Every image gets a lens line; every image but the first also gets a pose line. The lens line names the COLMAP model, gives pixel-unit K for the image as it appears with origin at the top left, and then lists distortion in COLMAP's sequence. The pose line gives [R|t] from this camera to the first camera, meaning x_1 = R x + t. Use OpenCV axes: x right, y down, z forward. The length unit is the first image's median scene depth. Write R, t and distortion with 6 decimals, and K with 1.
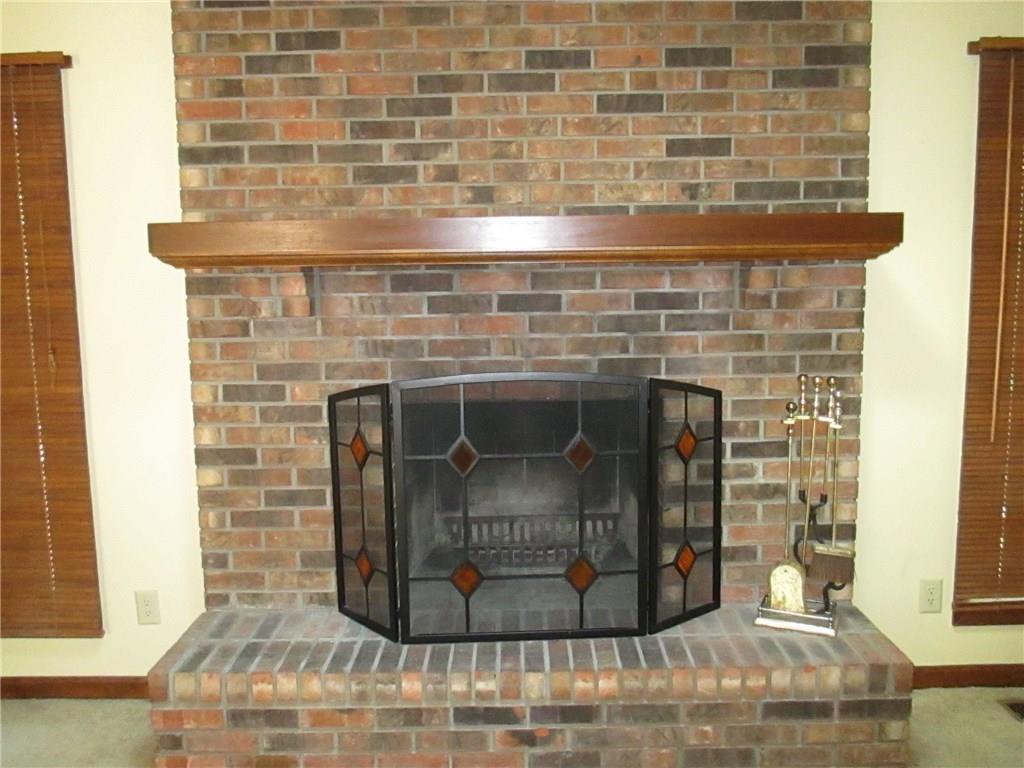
lens RADIAL K [[846.6, 0, 512.4], [0, 846.6, 368.8], [0, 0, 1]] dist [-0.031490, 0.002835]
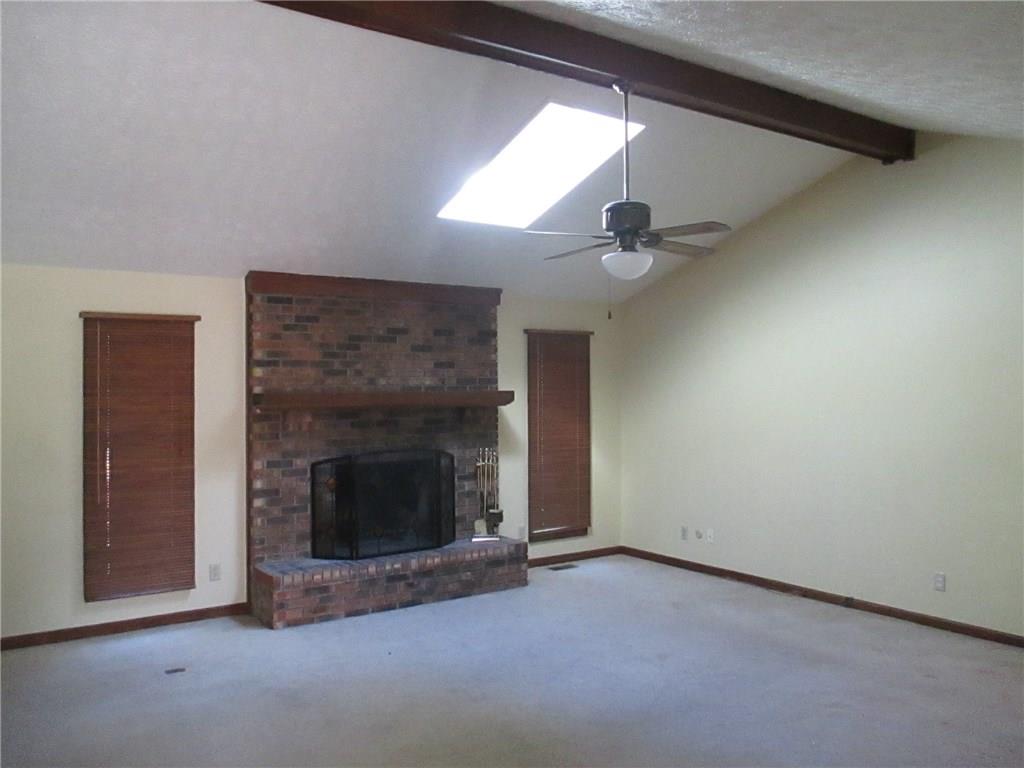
lens RADIAL K [[846.6, 0, 512.4], [0, 846.6, 368.8], [0, 0, 1]] dist [-0.031490, 0.002835]
pose [[0.821847, 0.020423, 0.569342, -1.141972], [0.064682, 0.989551, -0.128864, 0.113511], [-0.566024, 0.142733, 0.811938, -1.322480]]
